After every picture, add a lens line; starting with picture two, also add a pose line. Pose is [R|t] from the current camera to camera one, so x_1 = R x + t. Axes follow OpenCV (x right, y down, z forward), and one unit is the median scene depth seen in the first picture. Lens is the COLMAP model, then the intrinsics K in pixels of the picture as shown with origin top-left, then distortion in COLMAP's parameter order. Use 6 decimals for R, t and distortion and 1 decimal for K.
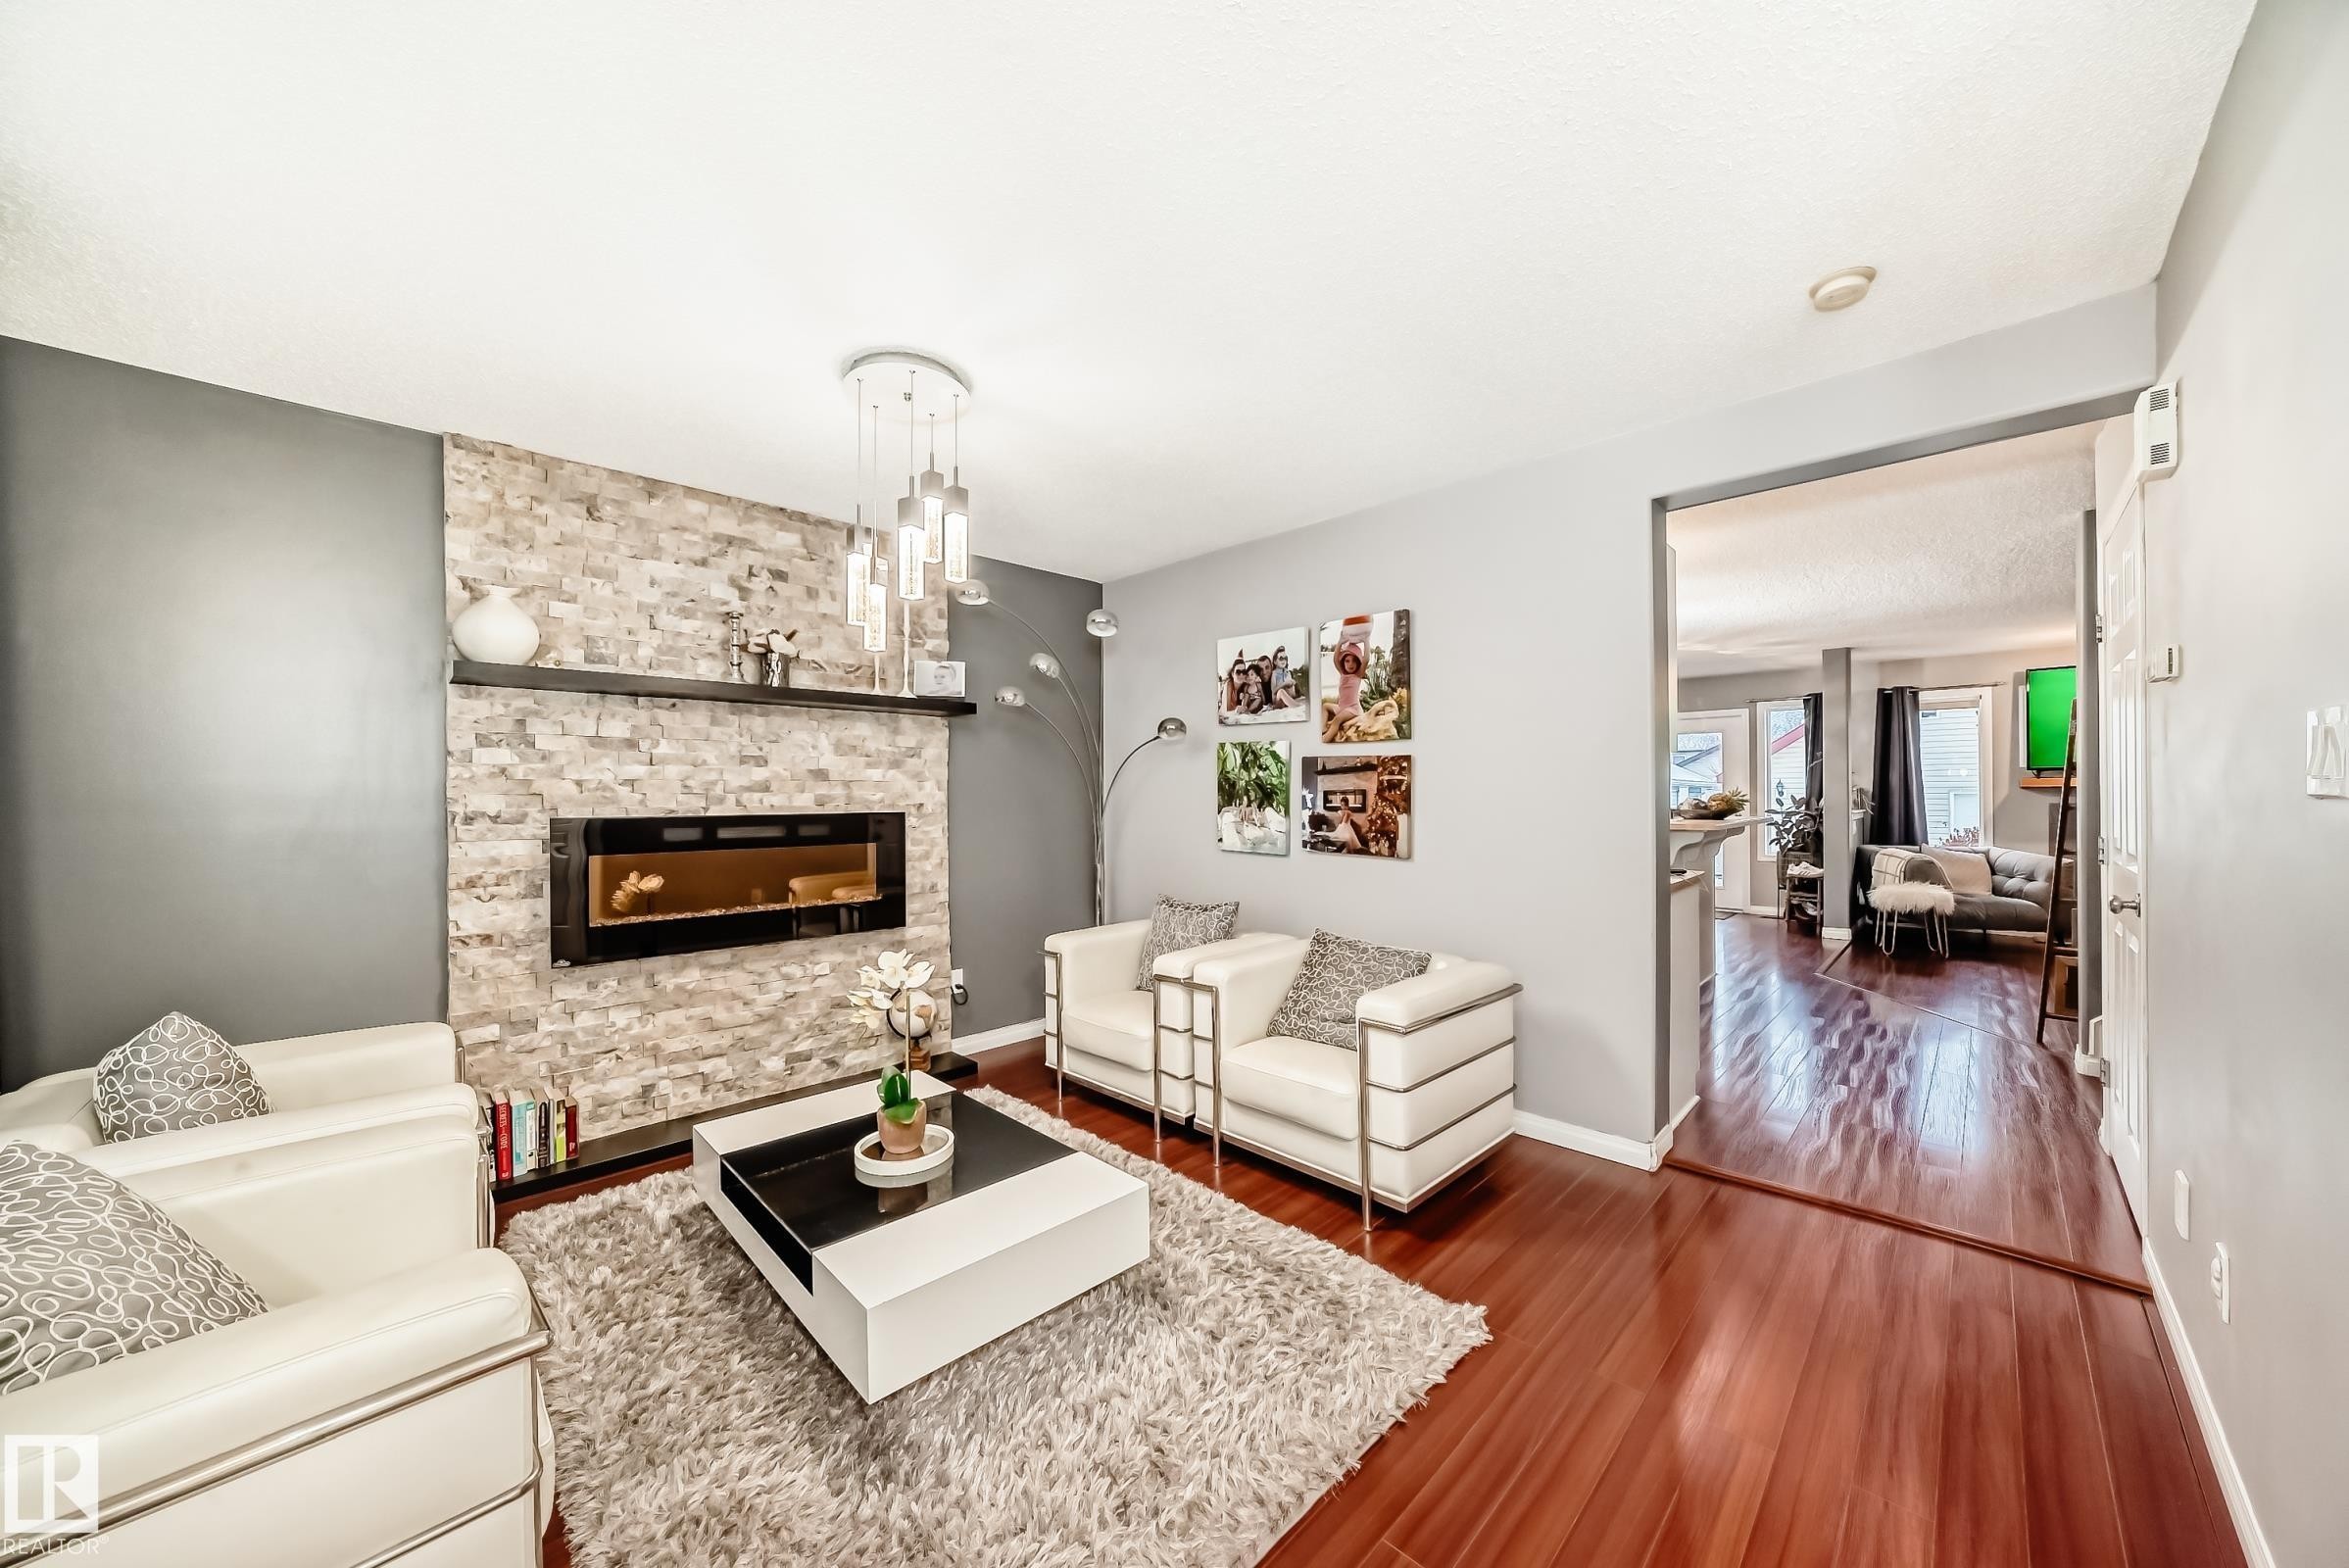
lens RADIAL K [[823.3, 0, 1183.6], [0, 823.3, 792.6], [0, 0, 1]] dist [-0.024611, 0.007137]
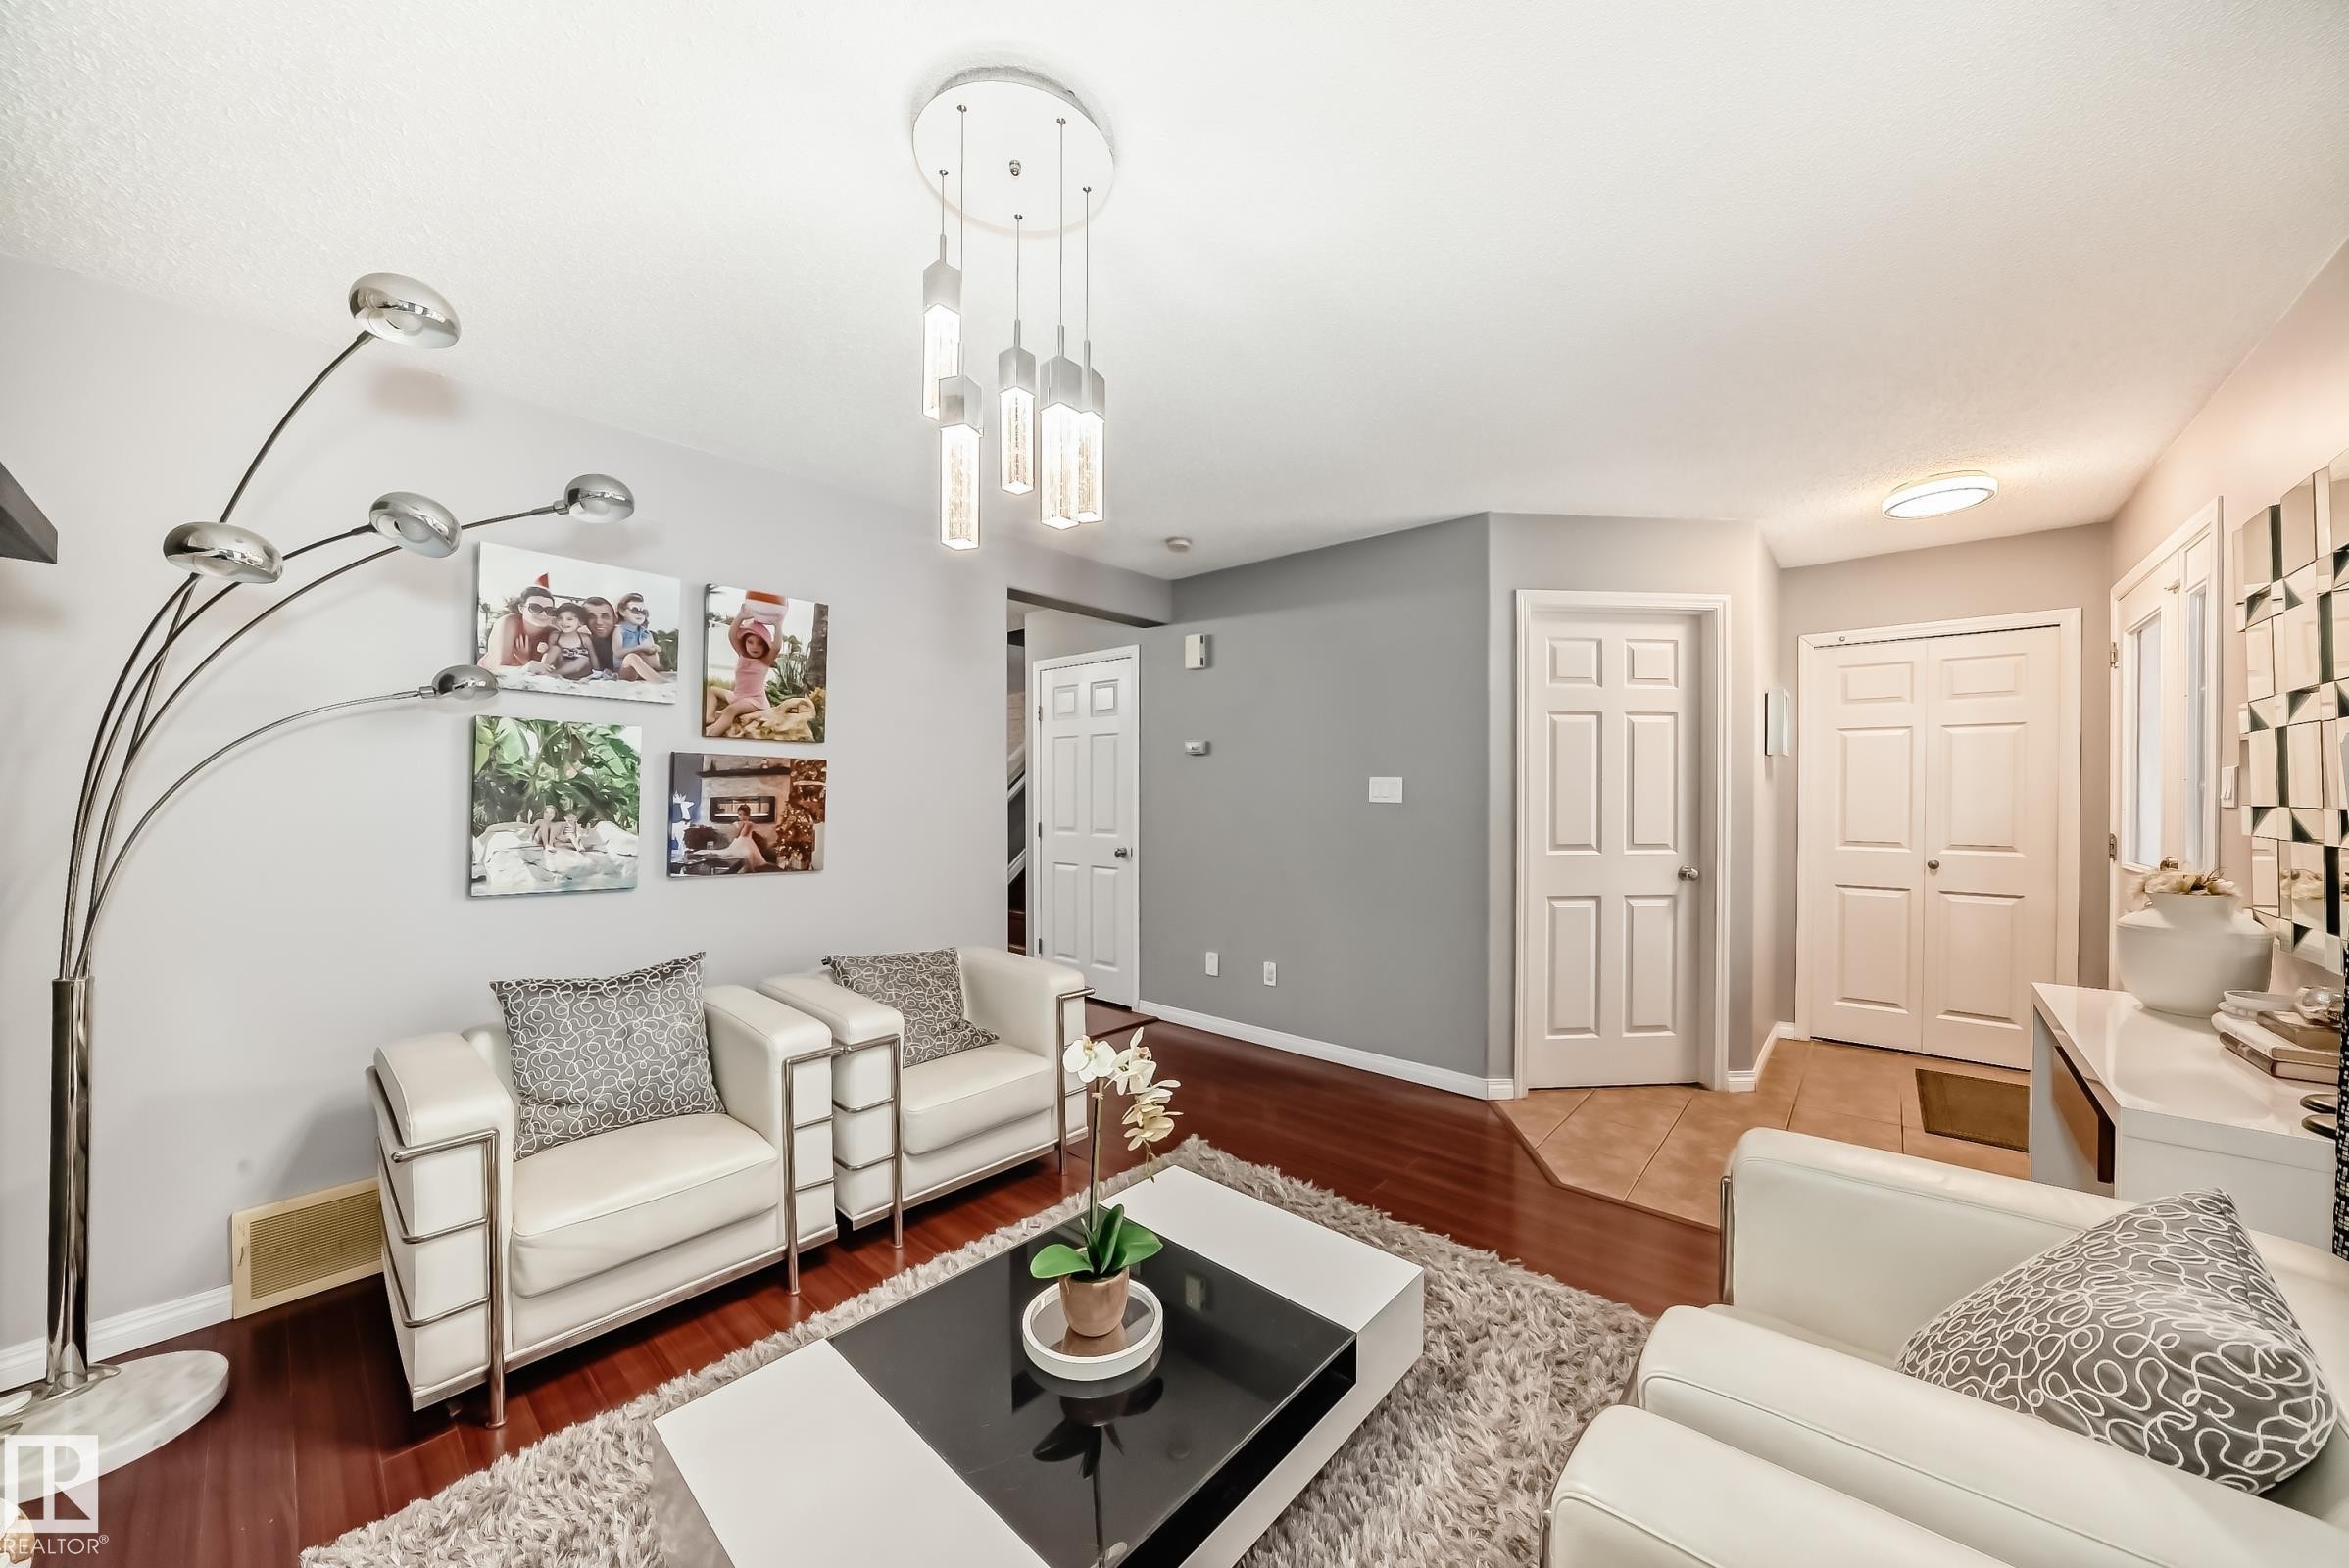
lens RADIAL K [[823.3, 0, 1183.6], [0, 823.3, 792.6], [0, 0, 1]] dist [-0.024611, 0.007137]
pose [[-0.051849, 0.002334, 0.998652, -0.638218], [-0.007983, 0.999964, -0.002752, -0.008314], [-0.998623, -0.008115, -0.051828, 0.592725]]
